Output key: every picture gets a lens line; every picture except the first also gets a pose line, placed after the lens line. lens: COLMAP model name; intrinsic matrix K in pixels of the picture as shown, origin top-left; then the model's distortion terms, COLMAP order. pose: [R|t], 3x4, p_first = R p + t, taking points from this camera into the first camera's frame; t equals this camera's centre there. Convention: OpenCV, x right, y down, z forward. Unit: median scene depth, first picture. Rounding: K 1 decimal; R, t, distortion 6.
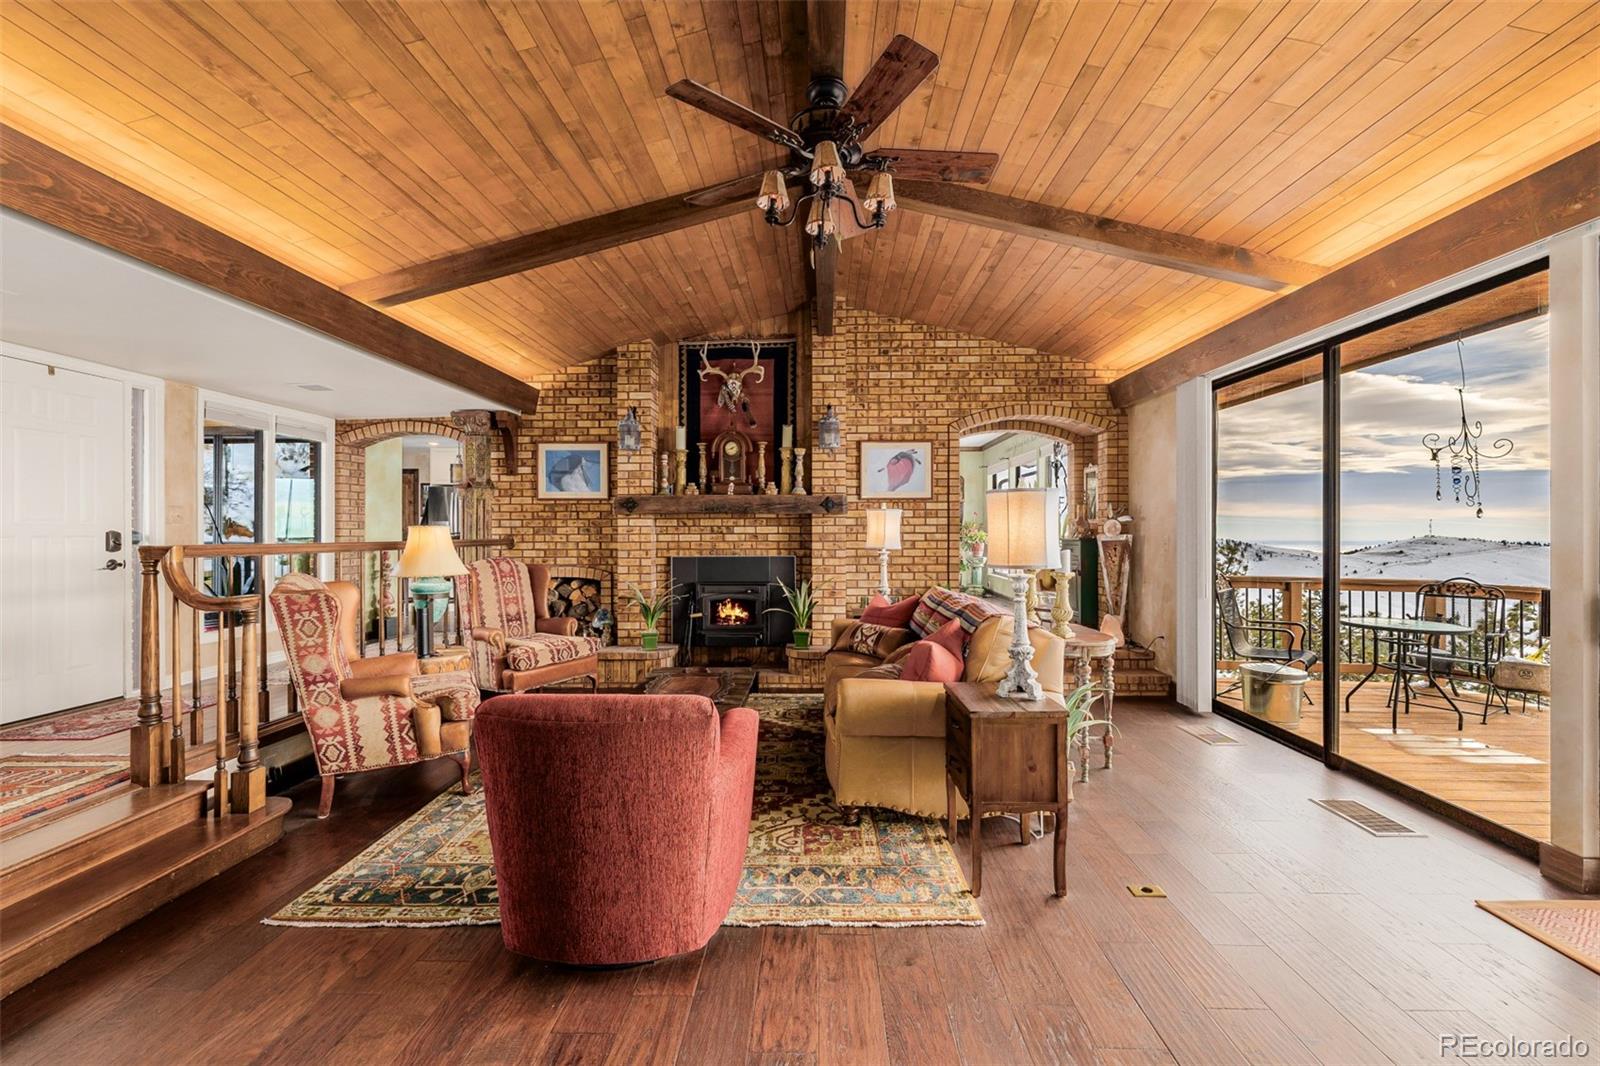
lens RADIAL K [[677.9, 0, 797.8], [0, 677.9, 534.4], [0, 0, 1]] dist [0.000602, 0.000082]
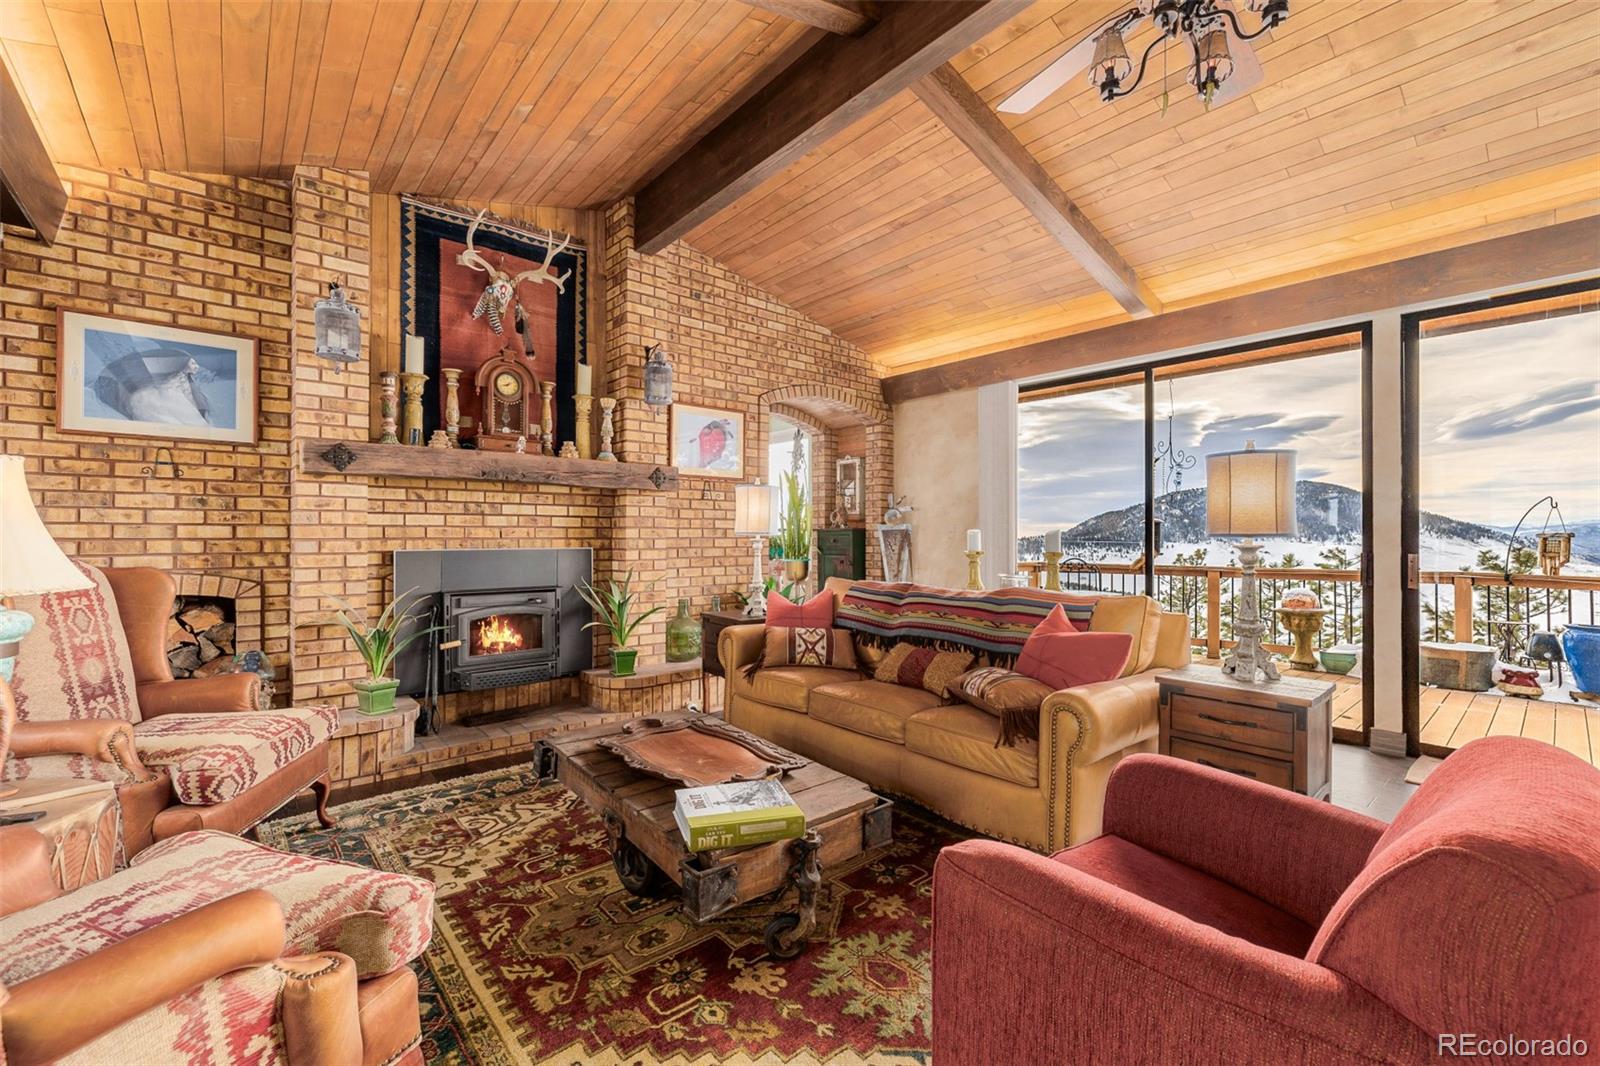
lens RADIAL K [[677.9, 0, 798.7], [0, 677.9, 534.6], [0, 0, 1]] dist [0.000602, 0.000082]
pose [[0.738529, 0.004713, 0.674205, -0.327362], [0.000552, 0.999971, -0.007595, 0.023138], [-0.674221, 0.005981, 0.738505, 0.322466]]
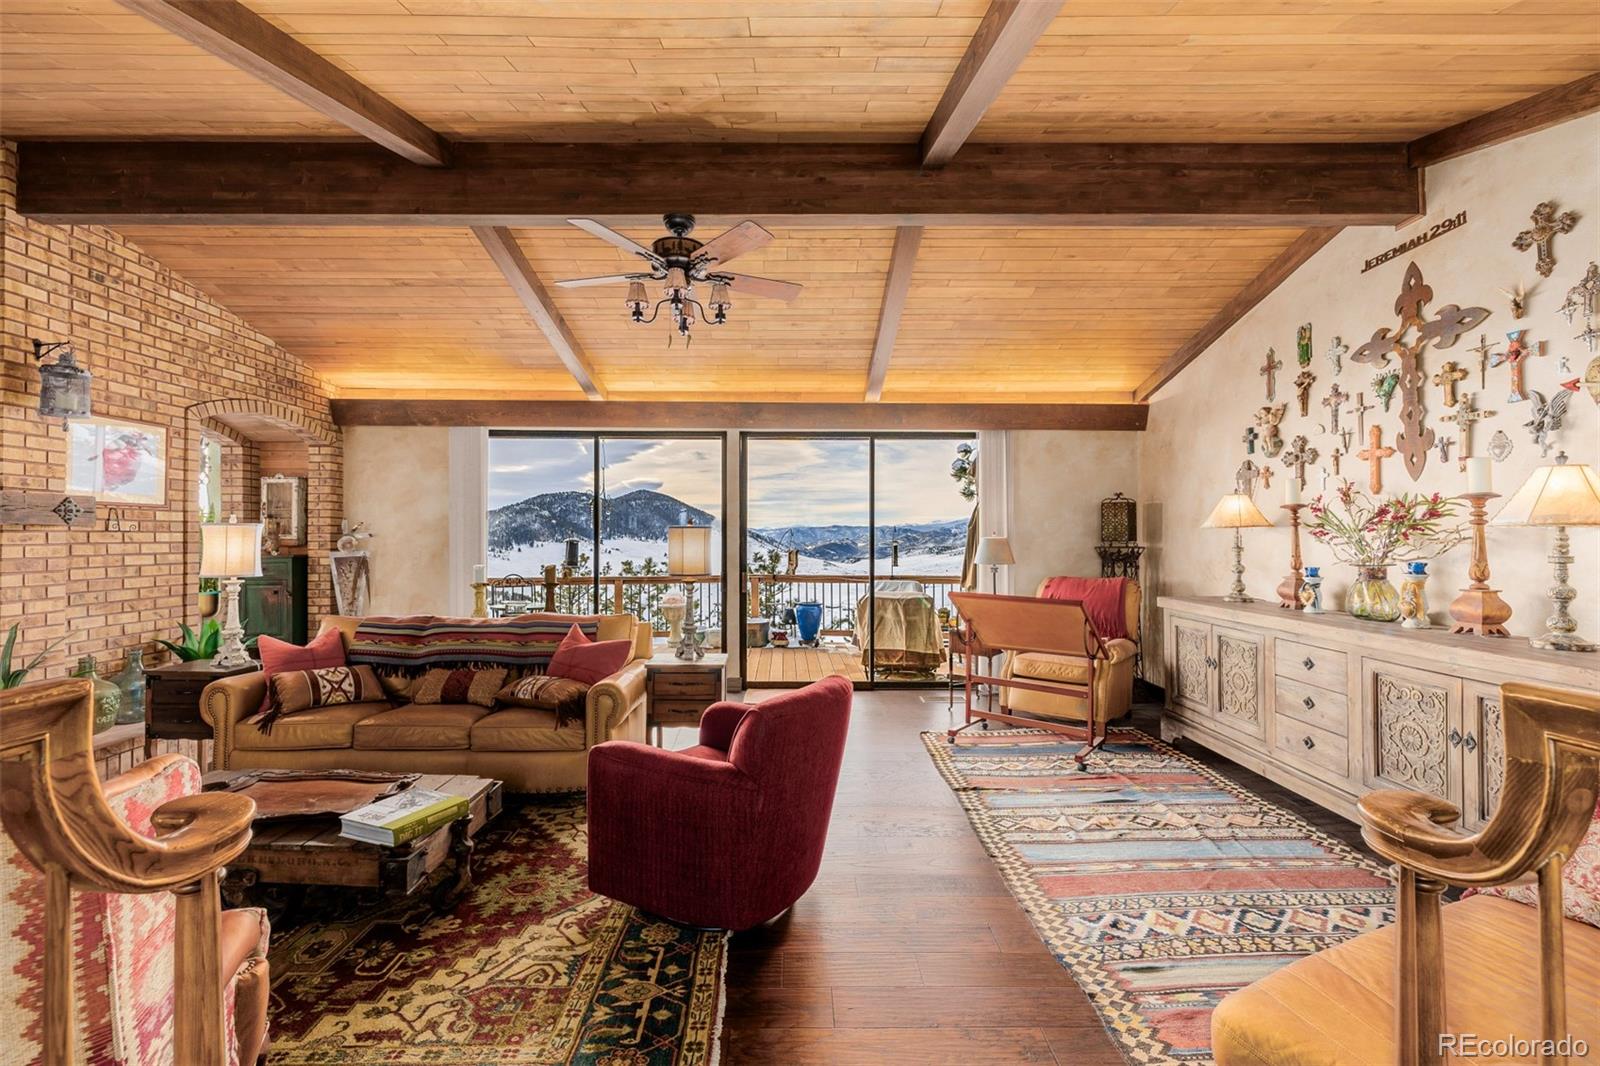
lens RADIAL K [[677.9, 0, 805.6], [0, 677.9, 533.6], [0, 0, 1]] dist [0.000602, 0.000082]
pose [[-0.043609, 0.006346, 0.999029, -0.553018], [0.004928, 0.999969, -0.006137, -0.015712], [-0.999037, 0.004655, -0.043639, 0.351665]]
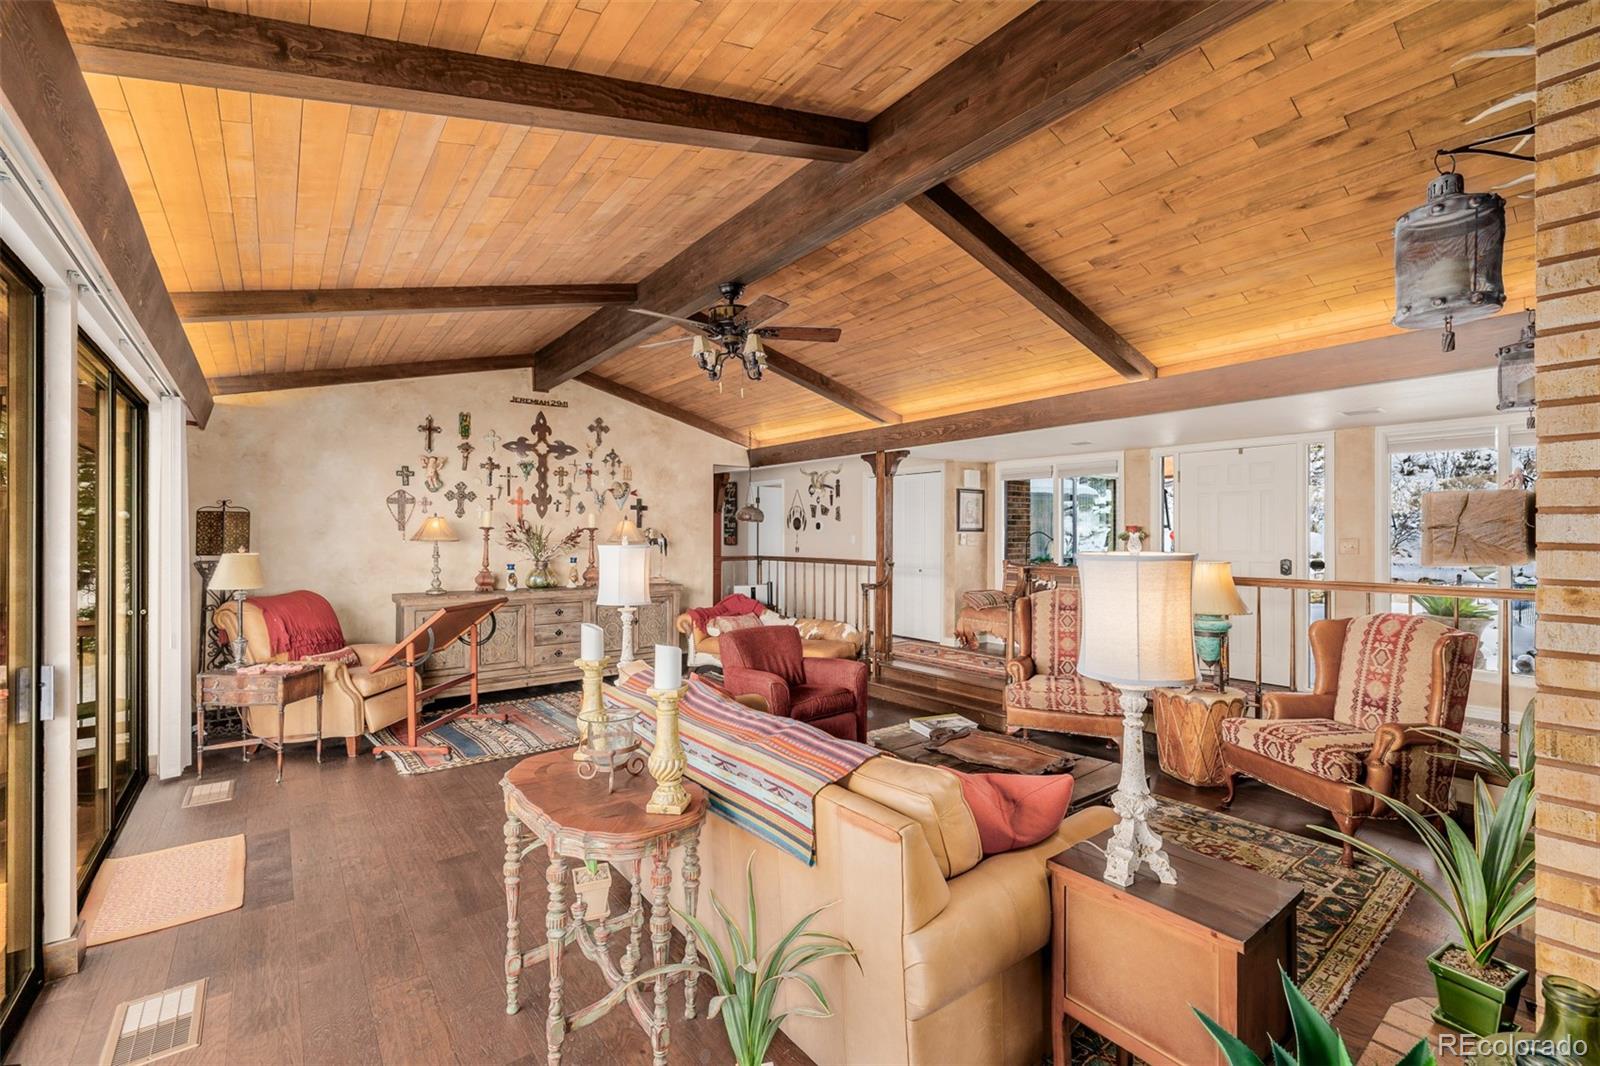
lens RADIAL K [[677.9, 0, 793.0], [0, 677.9, 538.5], [0, 0, 1]] dist [0.000602, 0.000082]
pose [[-0.774695, 0.005040, -0.632315, 0.397539], [-0.002445, 0.999937, 0.010966, -0.040684], [0.632330, 0.010041, -0.774634, 0.994510]]
